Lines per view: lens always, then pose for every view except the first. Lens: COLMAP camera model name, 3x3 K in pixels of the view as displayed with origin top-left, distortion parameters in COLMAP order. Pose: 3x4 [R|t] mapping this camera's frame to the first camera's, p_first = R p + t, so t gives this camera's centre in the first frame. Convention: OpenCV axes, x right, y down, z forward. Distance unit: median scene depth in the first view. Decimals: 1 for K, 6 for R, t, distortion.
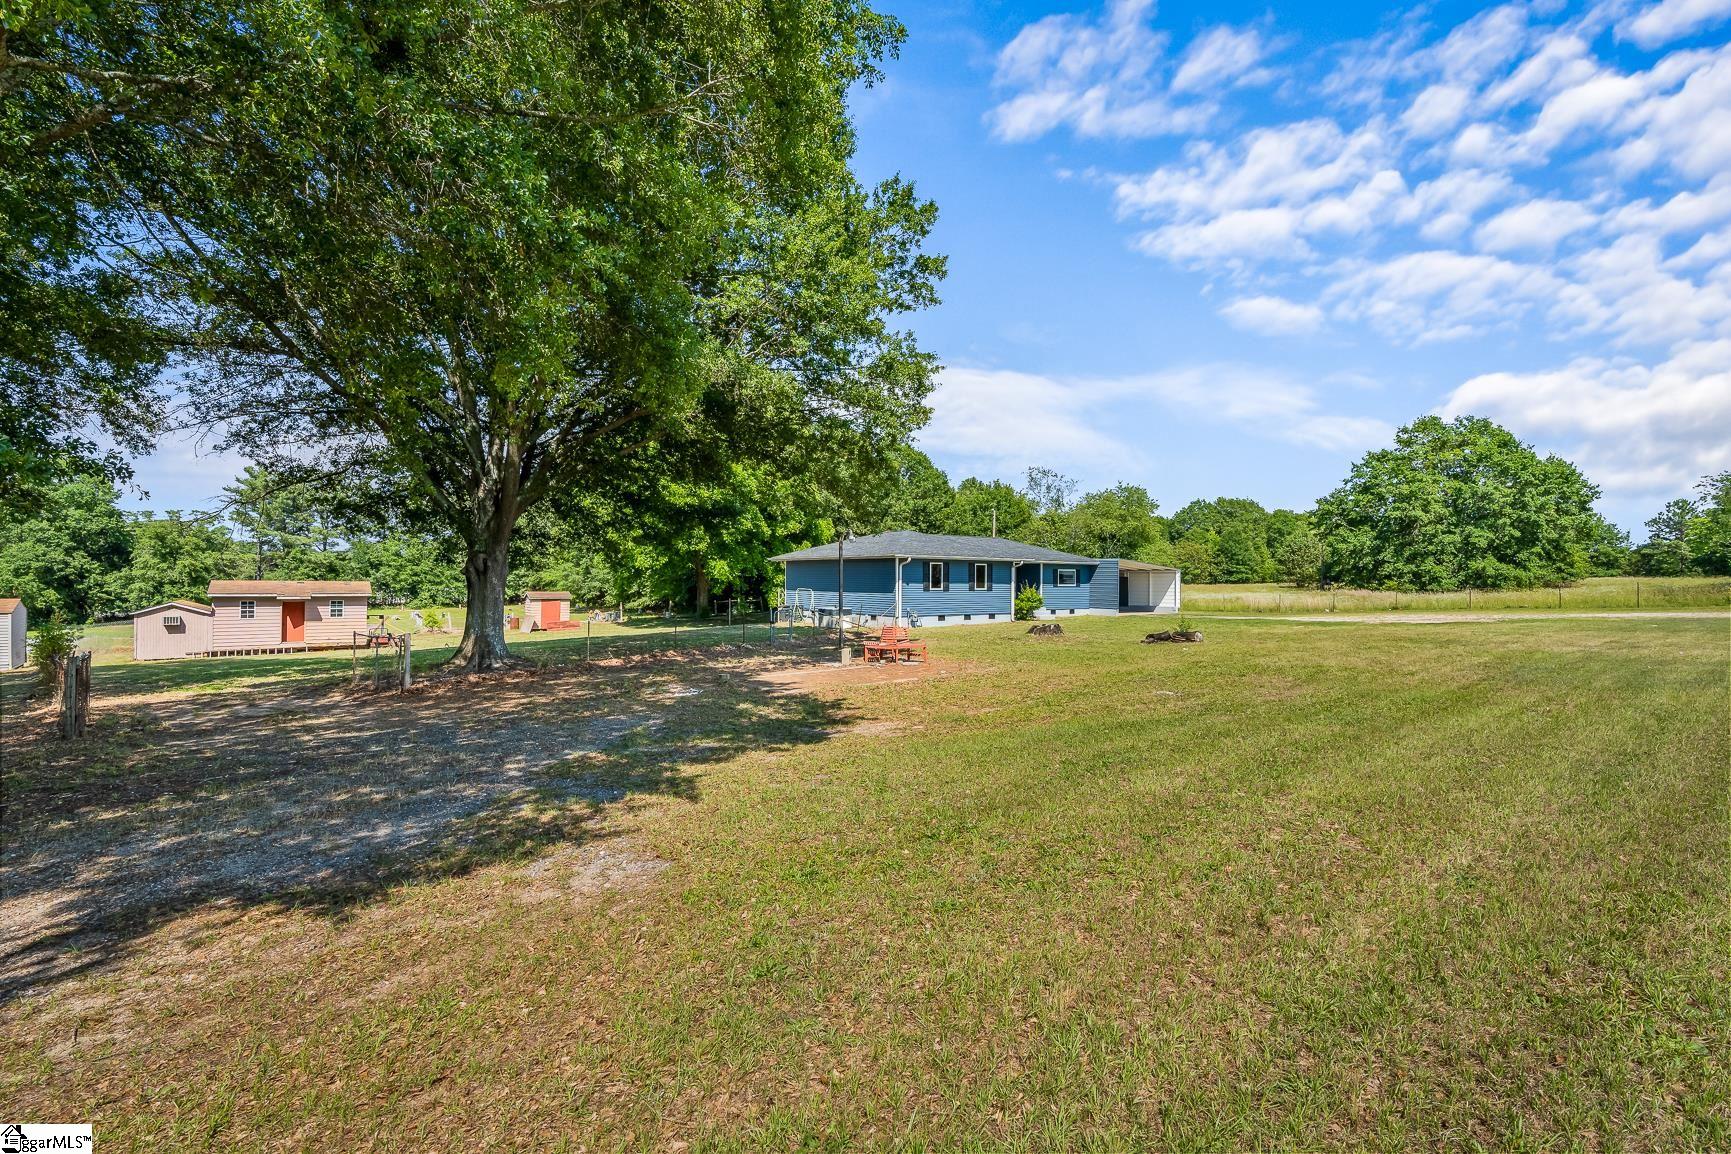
lens RADIAL K [[790.7, 0, 867.9], [0, 790.7, 568.3], [0, 0, 1]] dist [-0.009549, 0.003627]
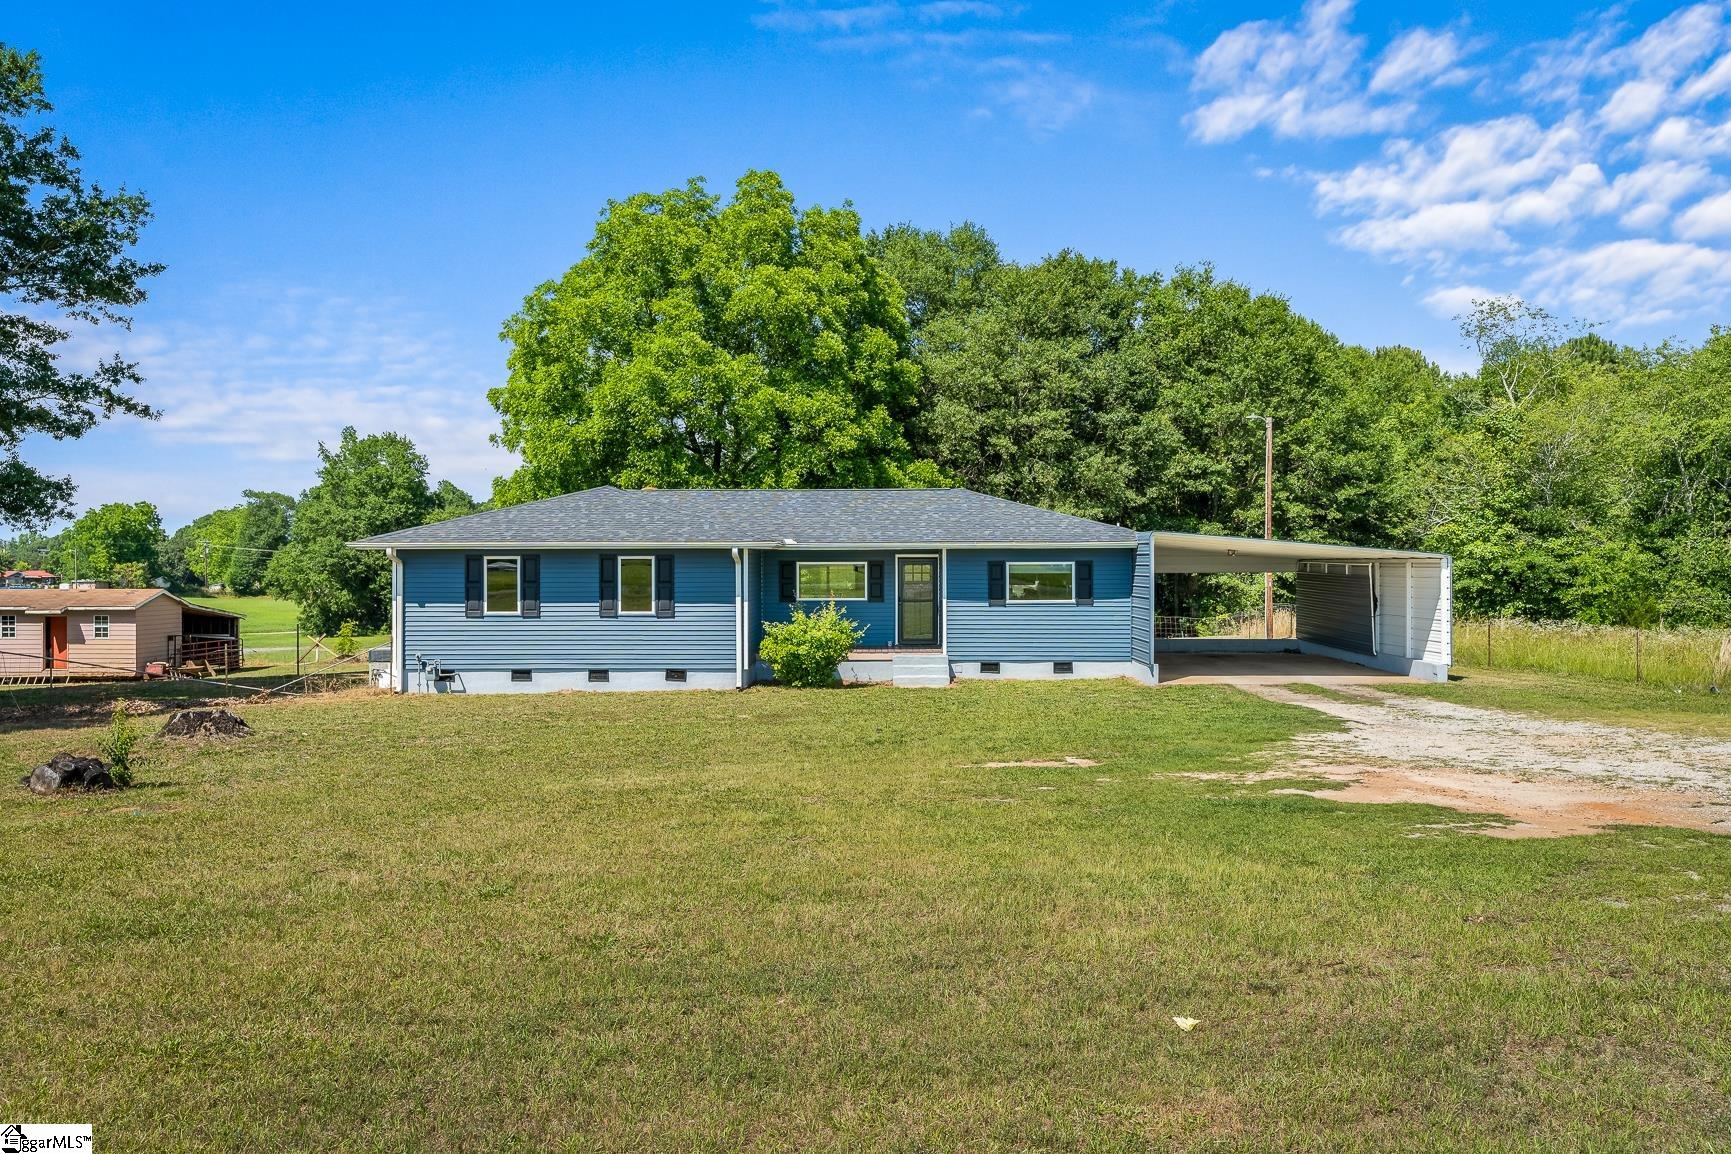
lens RADIAL K [[1313.6, 0, 865.5], [0, 1313.6, 577.0], [0, 0, 1]] dist [0.012402, 0.005515]
pose [[0.787425, -0.002336, -0.616406, 0.307707], [0.016430, 0.999717, 0.017199, -0.002564], [0.616191, -0.023670, 0.787241, 0.212252]]
